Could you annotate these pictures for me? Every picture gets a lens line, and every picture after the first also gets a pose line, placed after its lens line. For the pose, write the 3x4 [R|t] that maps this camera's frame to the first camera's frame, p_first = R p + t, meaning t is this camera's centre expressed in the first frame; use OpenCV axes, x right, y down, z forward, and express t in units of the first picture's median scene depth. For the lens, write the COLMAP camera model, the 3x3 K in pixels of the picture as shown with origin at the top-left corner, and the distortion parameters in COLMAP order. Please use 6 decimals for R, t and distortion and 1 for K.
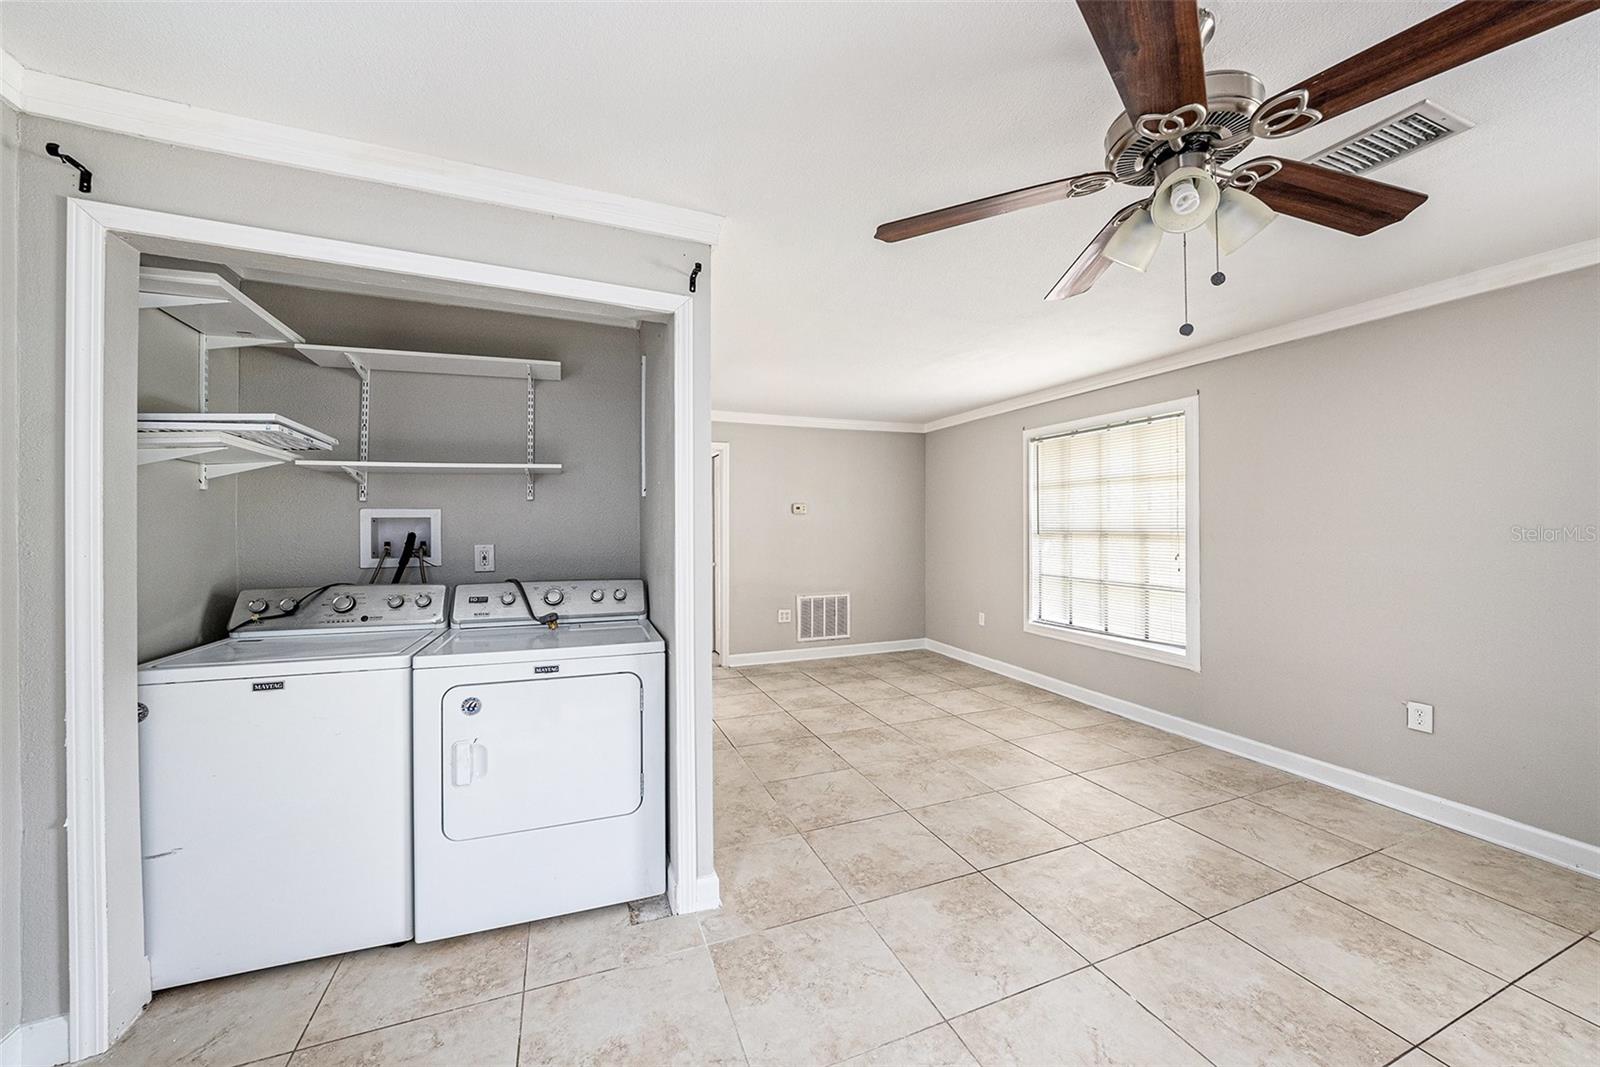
lens RADIAL K [[568.8, 0, 804.5], [0, 568.8, 524.0], [0, 0, 1]] dist [-0.012948, 0.001715]
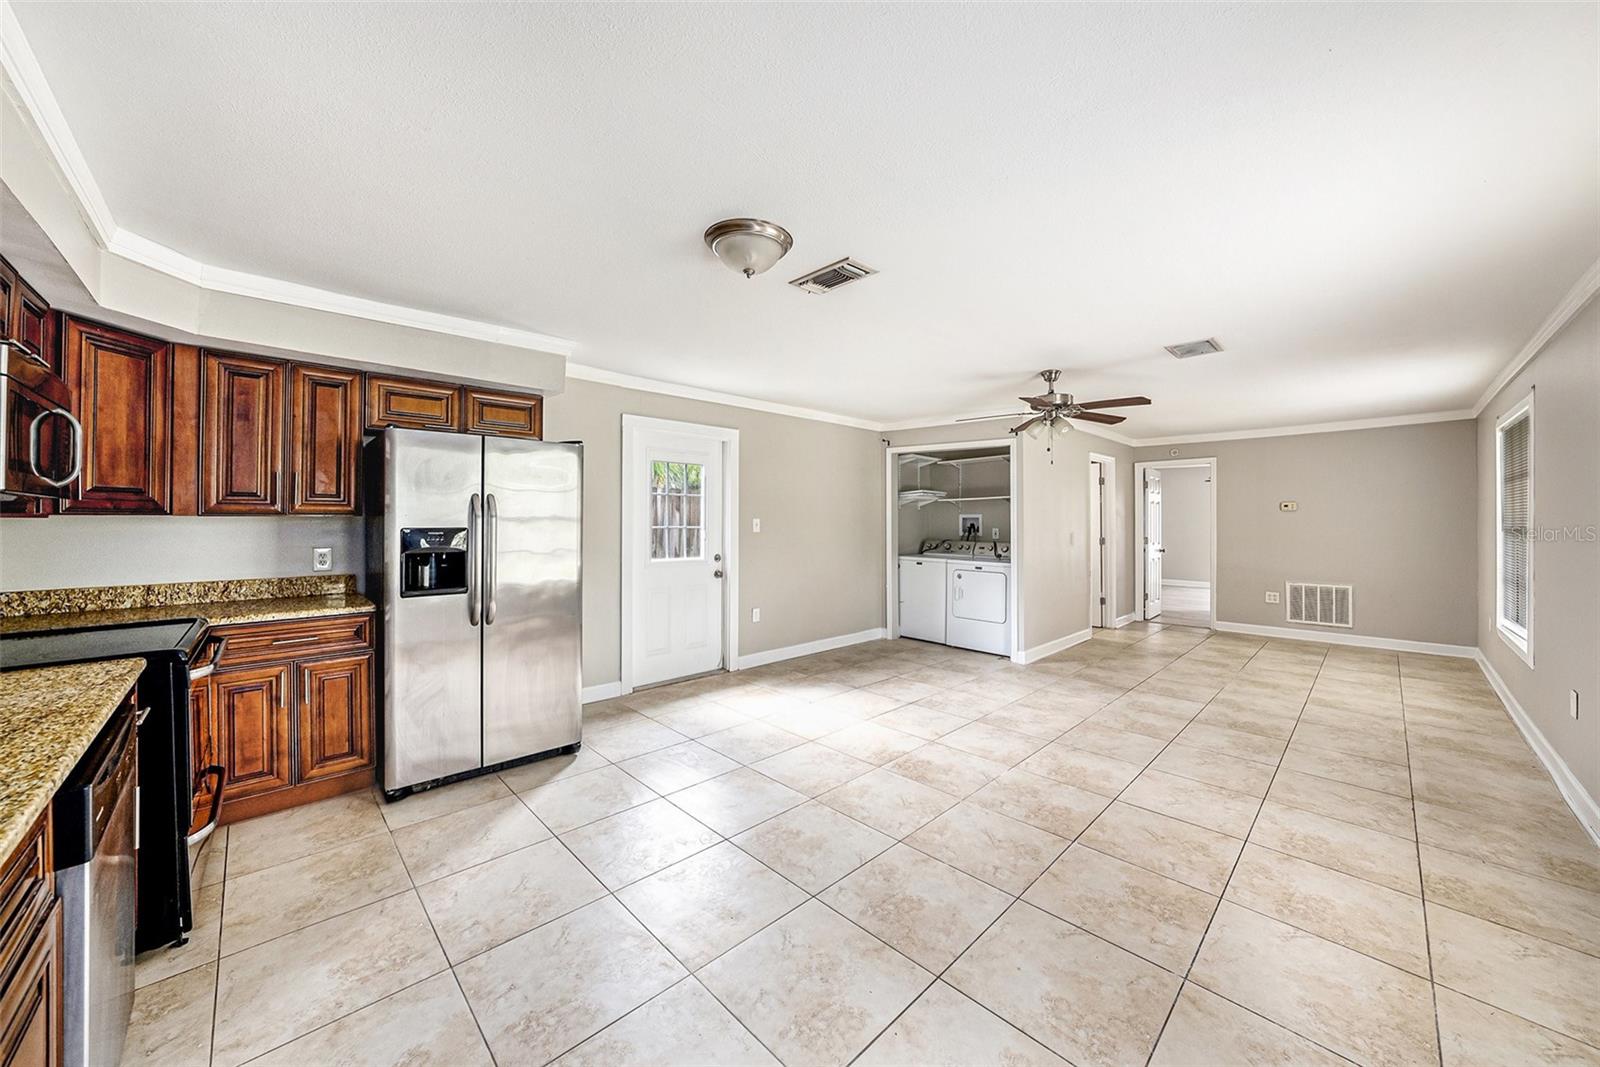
lens RADIAL K [[568.8, 0, 802.7], [0, 568.8, 522.3], [0, 0, 1]] dist [-0.012948, 0.001715]
pose [[0.361596, 0.005081, -0.932321, 1.532811], [0.000068, 0.999985, 0.005476, -0.003038], [0.932335, -0.002043, 0.361591, -0.727573]]
